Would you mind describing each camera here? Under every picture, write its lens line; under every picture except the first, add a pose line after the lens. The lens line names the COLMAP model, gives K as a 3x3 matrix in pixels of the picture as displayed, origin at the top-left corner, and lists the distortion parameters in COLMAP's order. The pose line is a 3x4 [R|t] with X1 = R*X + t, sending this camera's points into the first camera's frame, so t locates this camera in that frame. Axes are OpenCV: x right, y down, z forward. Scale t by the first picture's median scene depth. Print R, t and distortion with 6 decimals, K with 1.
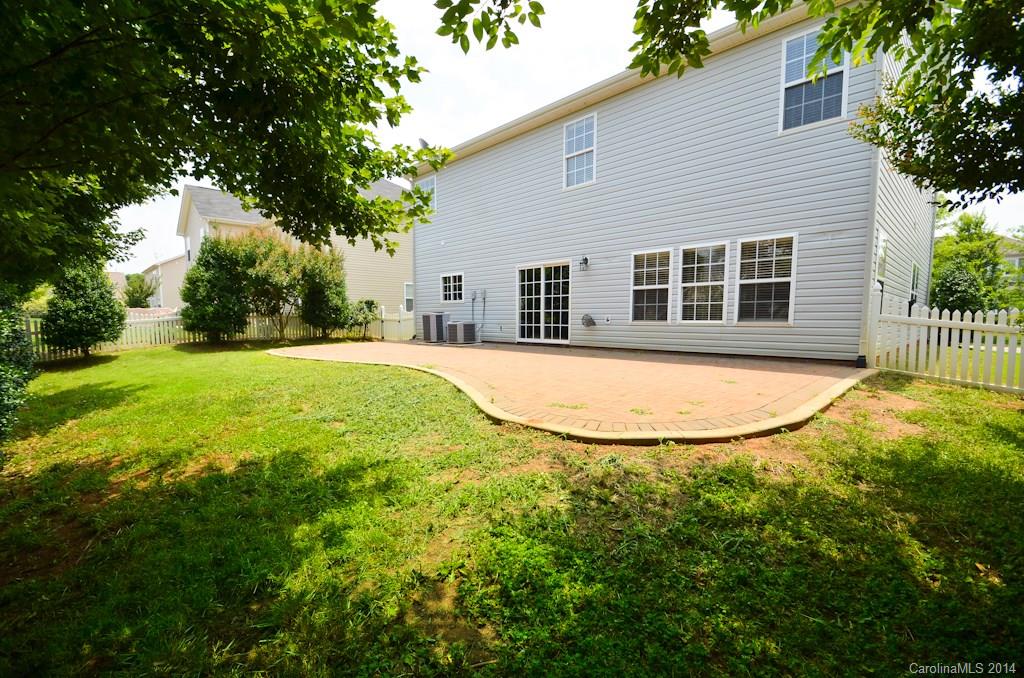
lens RADIAL K [[452.2, 0, 504.9], [0, 452.2, 358.3], [0, 0, 1]] dist [0.009357, -0.013322]
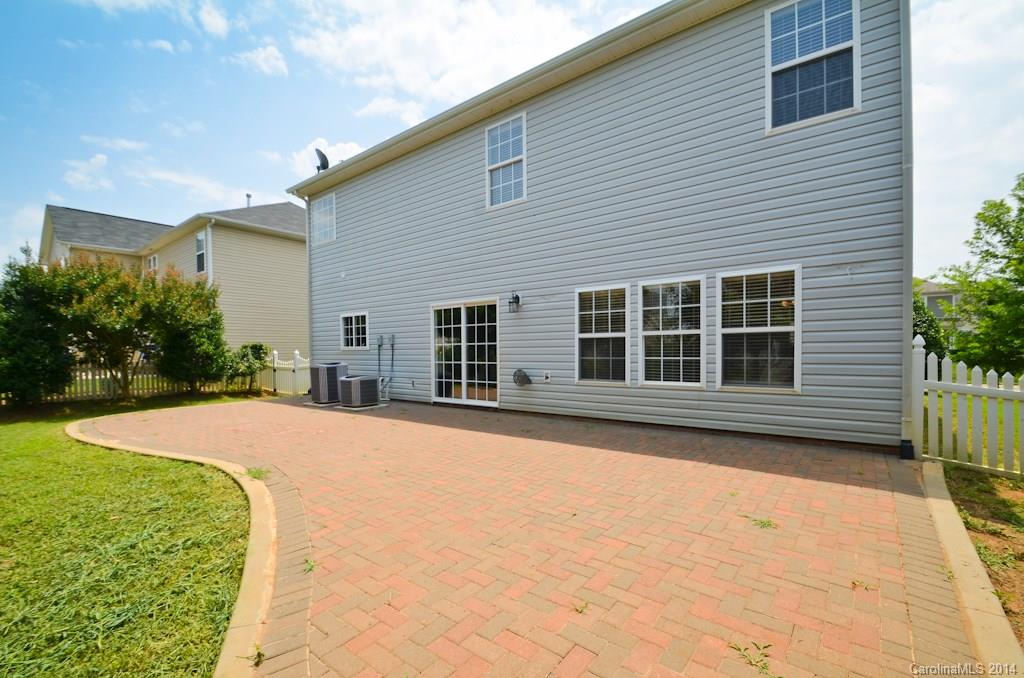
lens RADIAL K [[446.5, 0, 507.6], [0, 446.5, 358.3], [0, 0, 1]] dist [0.007380, -0.012865]
pose [[0.991213, -0.011584, 0.131768, 0.061181], [0.021160, 0.997216, -0.071506, -0.060892], [-0.130573, 0.073666, 0.988698, 0.255655]]
